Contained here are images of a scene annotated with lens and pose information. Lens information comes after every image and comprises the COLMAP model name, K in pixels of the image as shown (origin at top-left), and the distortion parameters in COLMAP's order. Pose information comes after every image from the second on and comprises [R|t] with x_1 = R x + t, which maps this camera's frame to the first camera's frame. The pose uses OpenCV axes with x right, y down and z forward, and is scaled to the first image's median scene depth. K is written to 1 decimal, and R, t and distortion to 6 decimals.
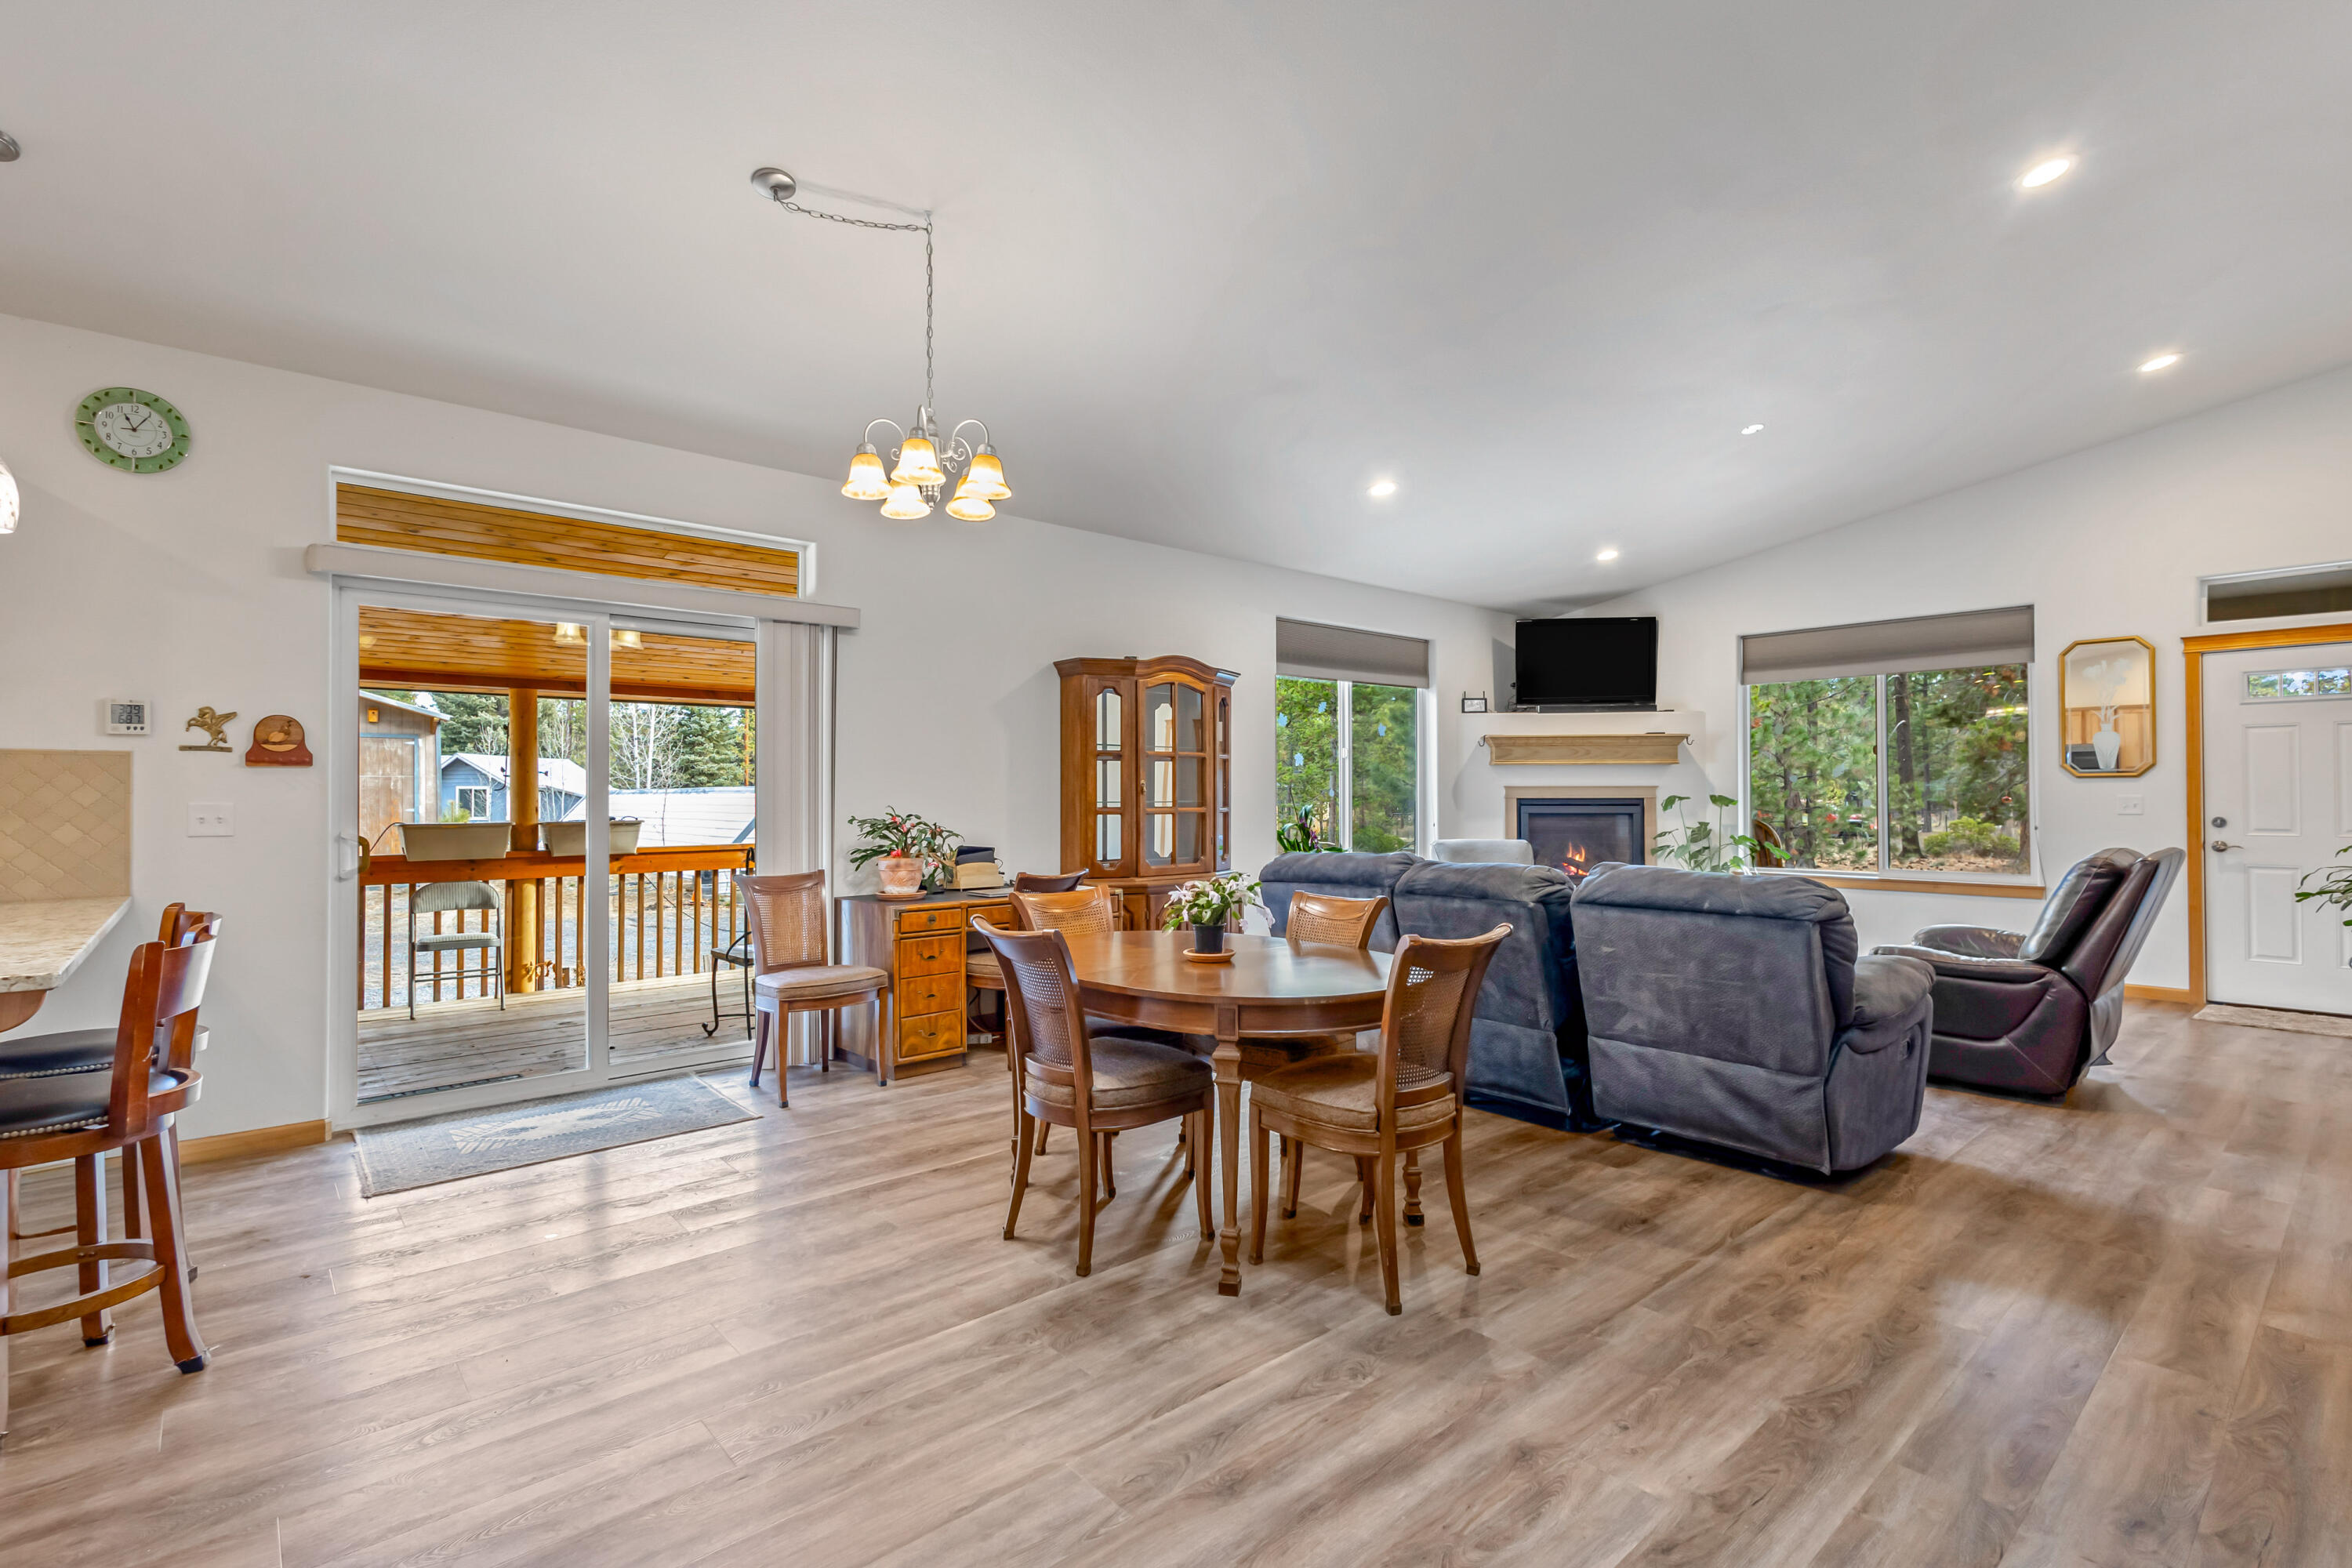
lens RADIAL K [[1078.8, 0, 1179.7], [0, 1078.8, 790.3], [0, 0, 1]] dist [0.011776, 0.000181]
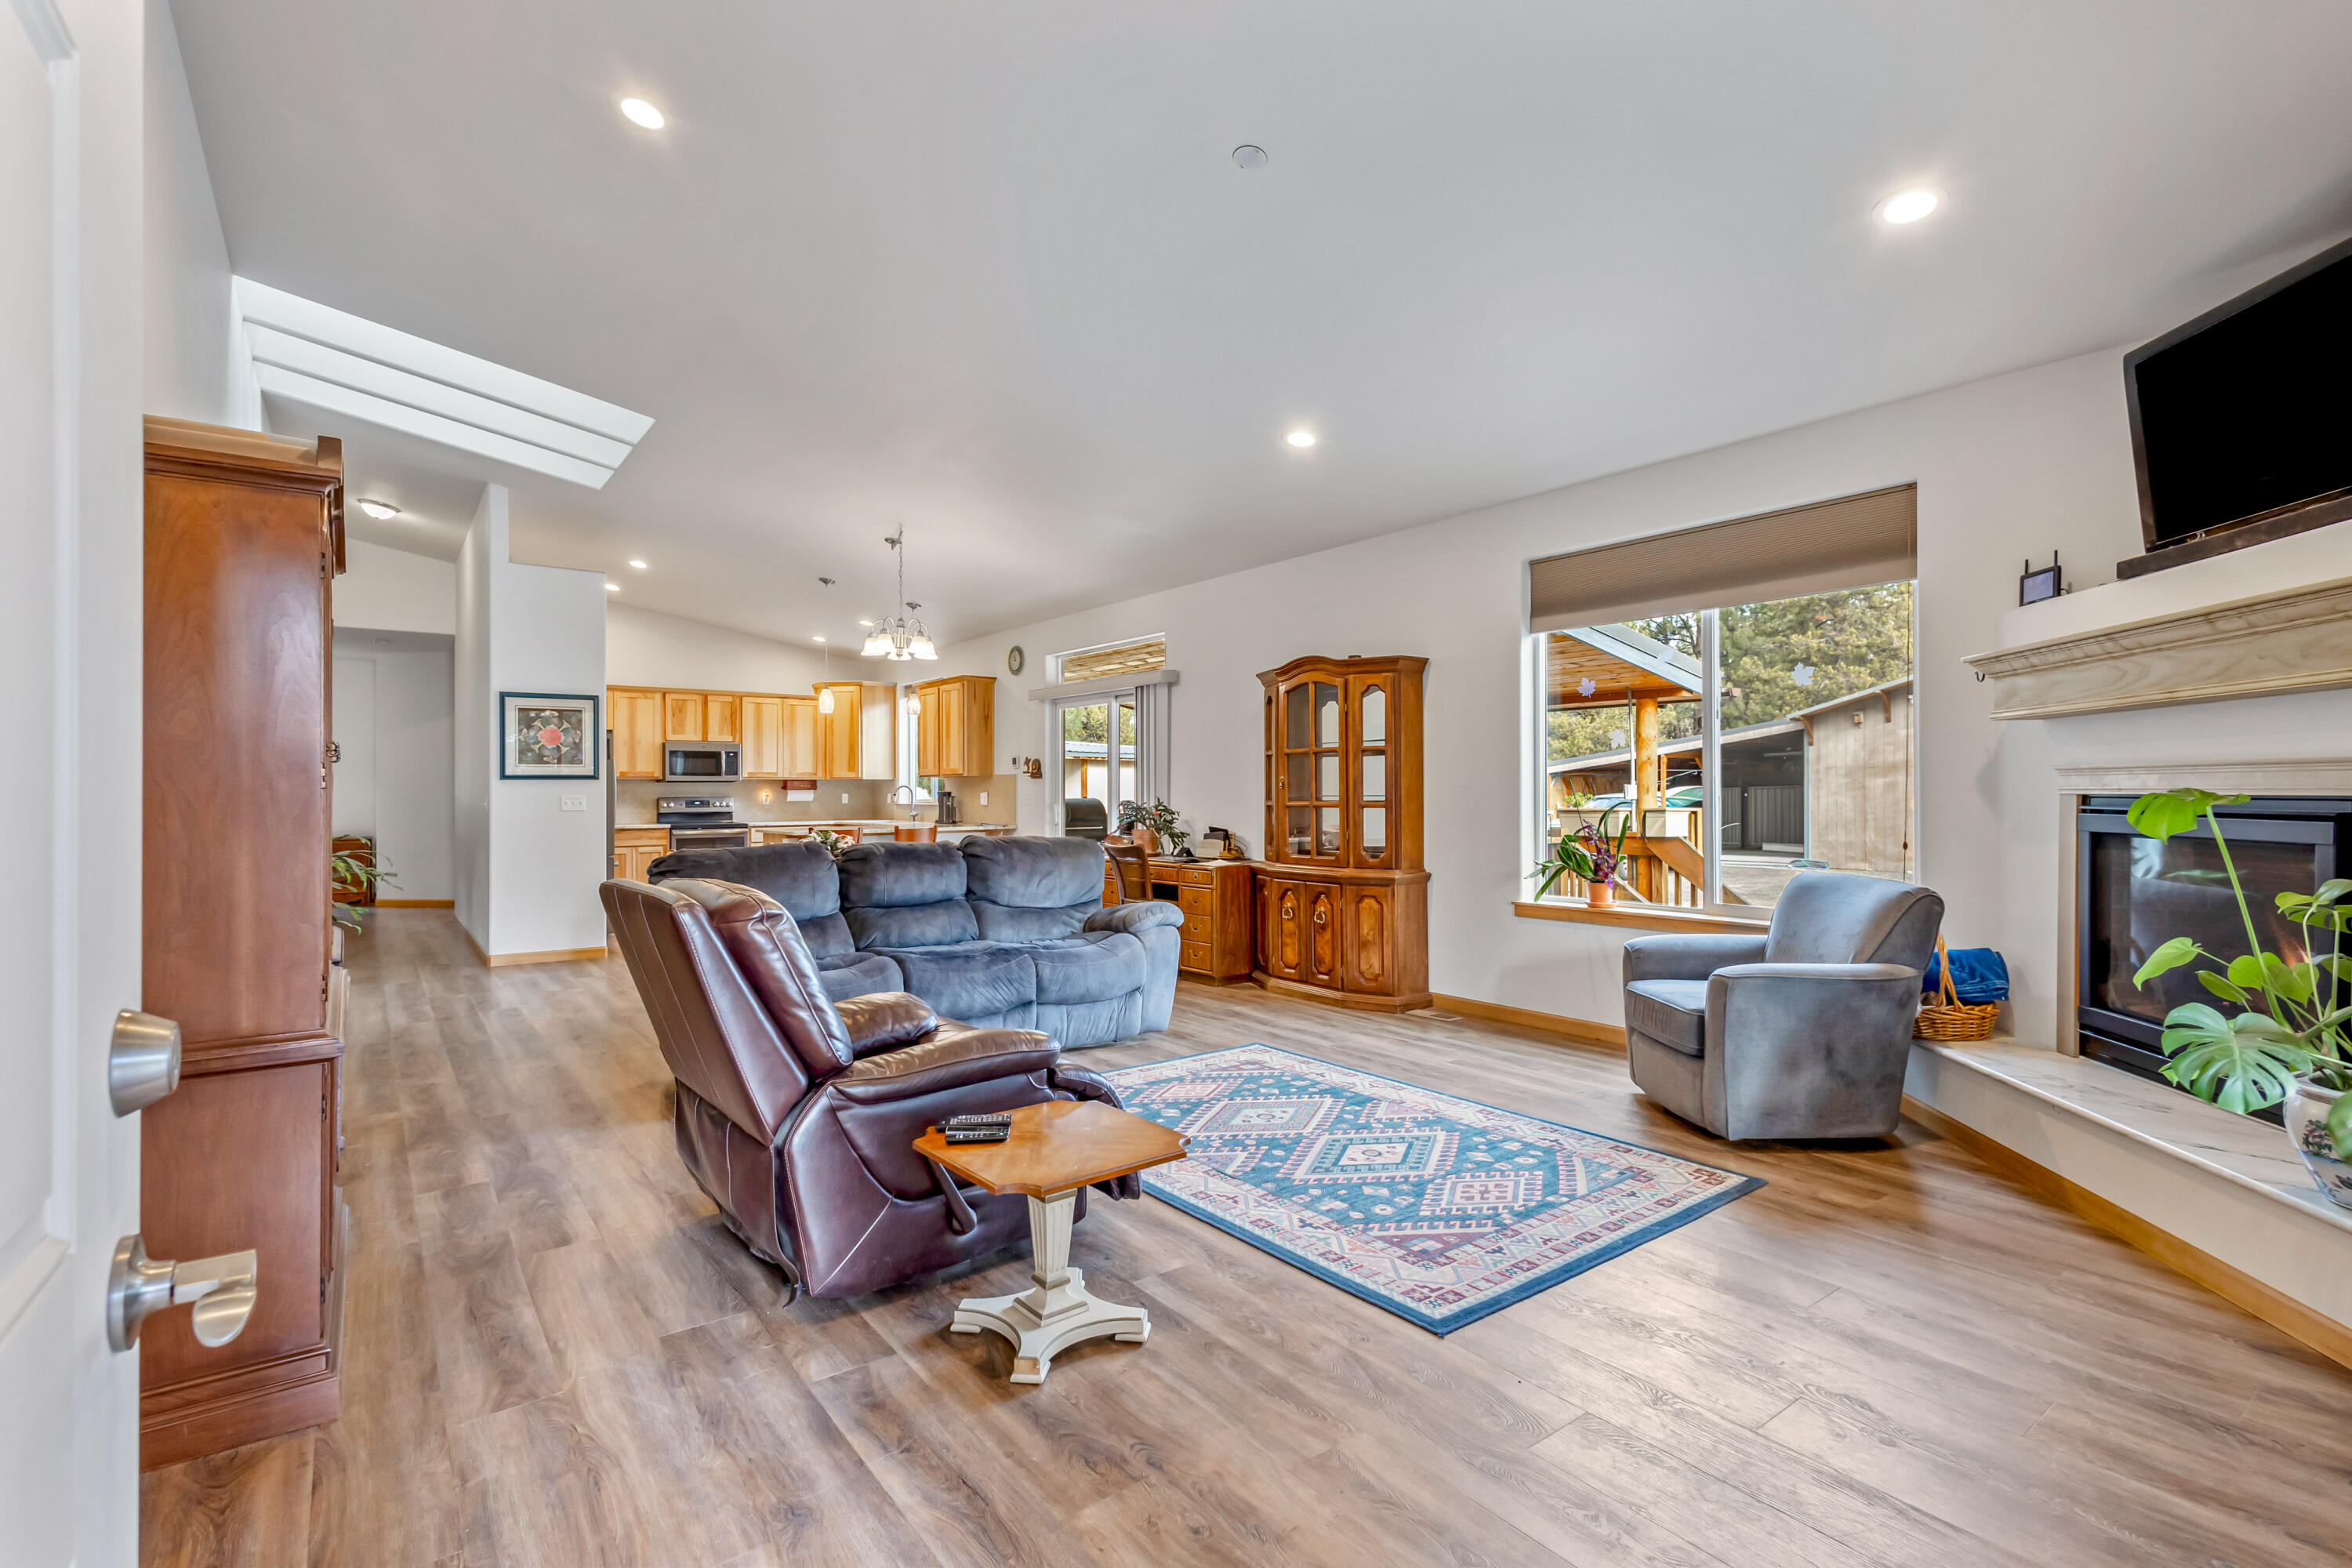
lens RADIAL K [[1078.8, 0, 1179.7], [0, 1078.8, 790.3], [0, 0, 1]] dist [0.011776, 0.000181]
pose [[-0.074022, 0.001957, -0.997255, 1.014494], [0.008454, 0.999963, 0.001335, 0.003035], [0.997221, -0.008332, -0.074036, 0.918604]]
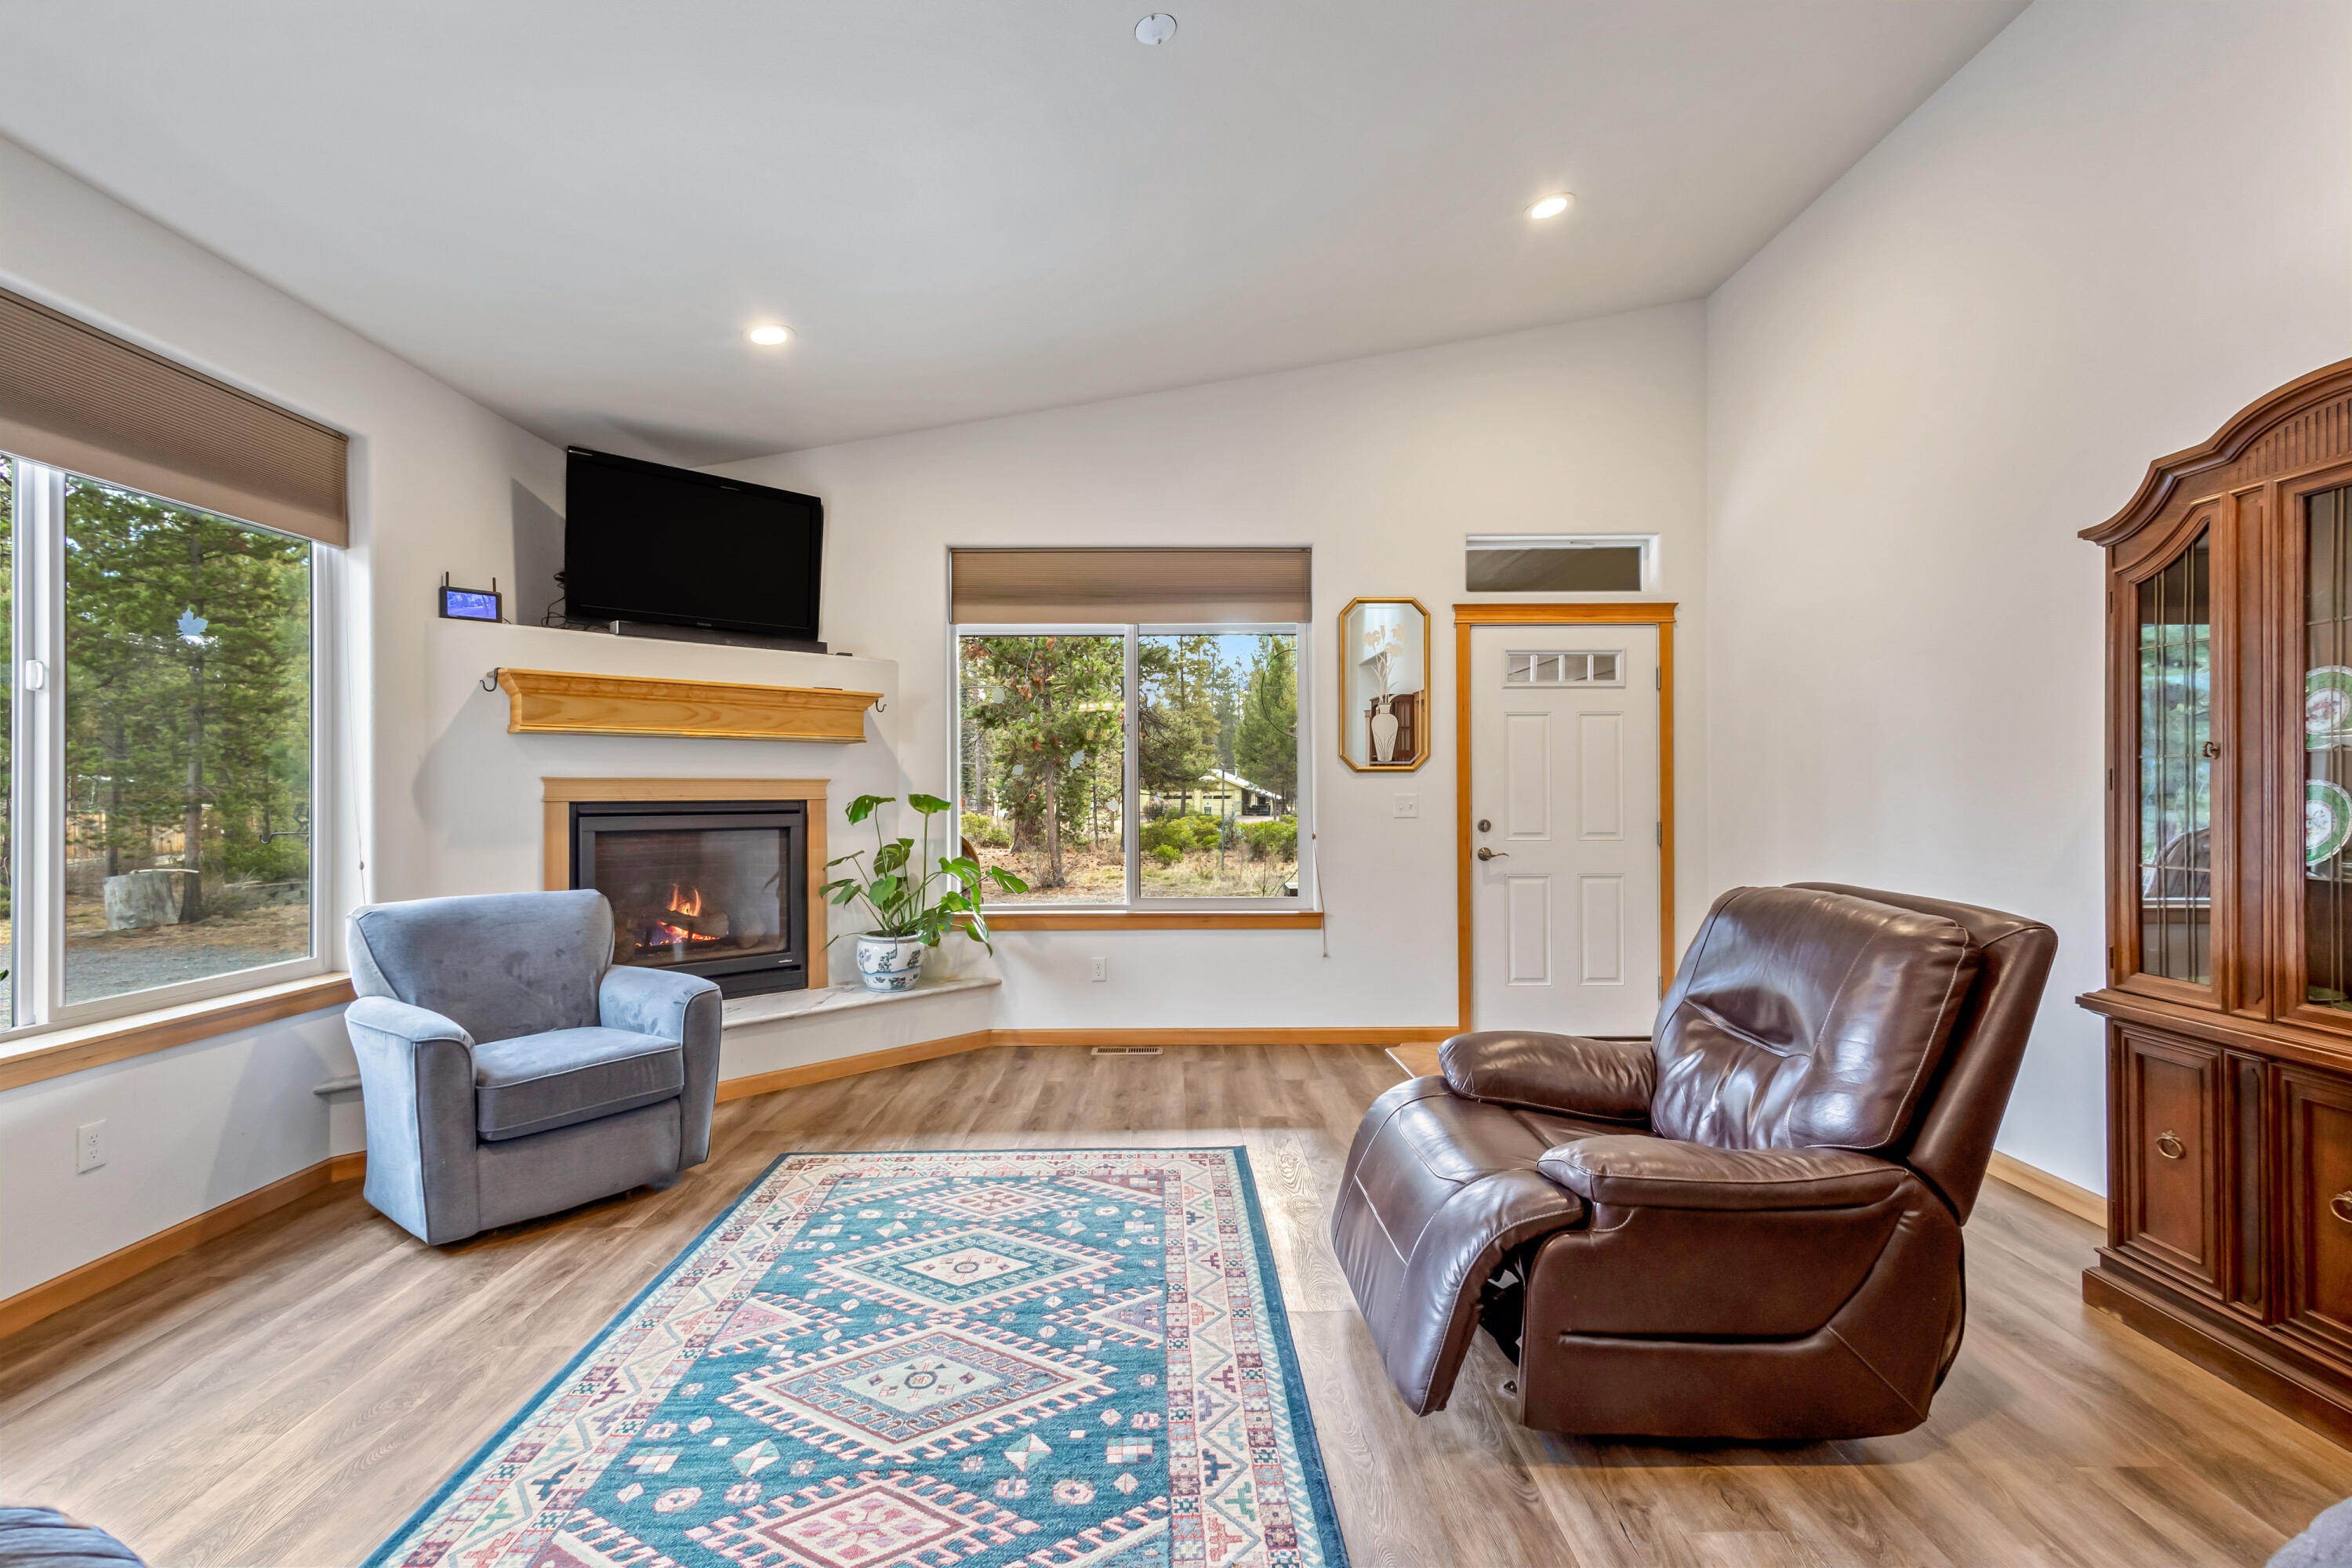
lens RADIAL K [[1078.8, 0, 1179.7], [0, 1078.8, 790.3], [0, 0, 1]] dist [0.011776, 0.000181]
pose [[0.655477, 0.000751, 0.755215, 0.161450], [-0.002165, 0.999997, 0.000884, 0.001392], [-0.755212, -0.002214, 0.655477, 0.621751]]
